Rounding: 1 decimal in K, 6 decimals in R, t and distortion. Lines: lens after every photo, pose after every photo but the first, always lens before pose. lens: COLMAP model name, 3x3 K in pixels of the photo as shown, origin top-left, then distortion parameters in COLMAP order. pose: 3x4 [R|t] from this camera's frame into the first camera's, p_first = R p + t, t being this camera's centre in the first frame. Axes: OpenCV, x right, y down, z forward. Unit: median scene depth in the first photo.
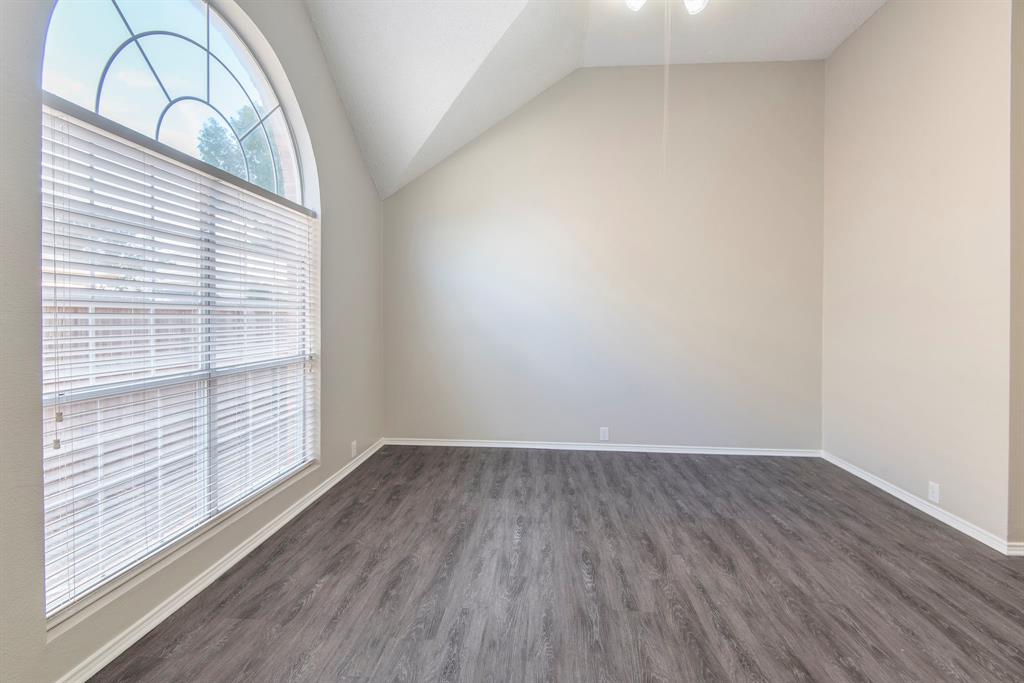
lens RADIAL K [[466.2, 0, 515.1], [0, 466.2, 312.2], [0, 0, 1]] dist [0.009498, -0.005298]
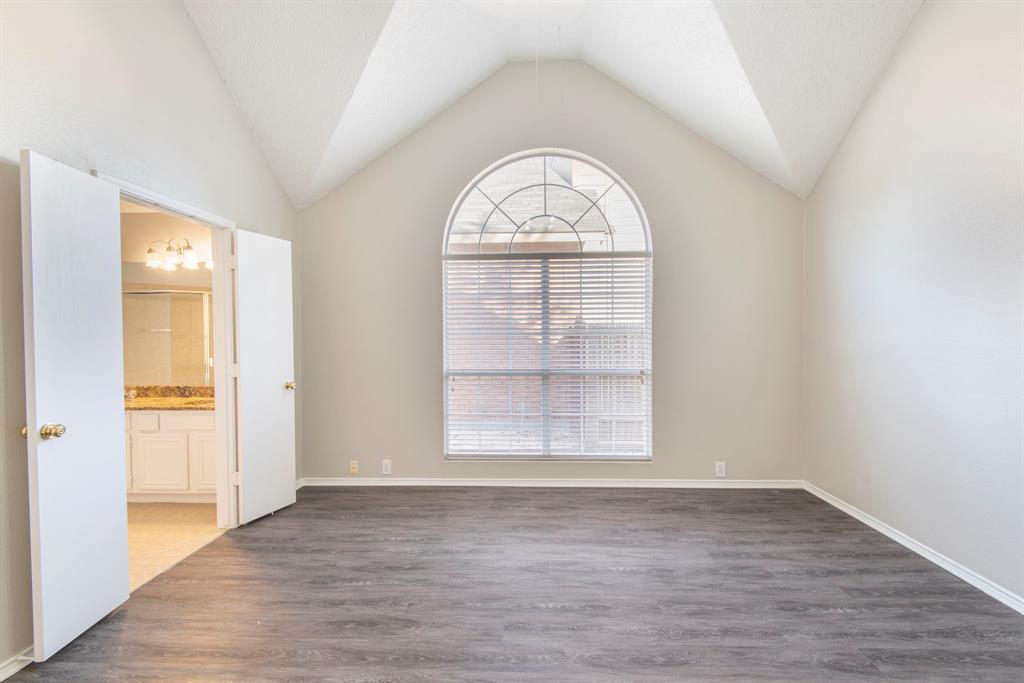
lens RADIAL K [[466.2, 0, 520.6], [0, 466.2, 338.4], [0, 0, 1]] dist [0.009498, -0.005298]
pose [[0.046364, 0.003000, -0.998920, 1.214827], [0.007434, 0.999967, 0.003348, -0.007968], [0.998897, -0.007582, 0.046340, 0.934084]]
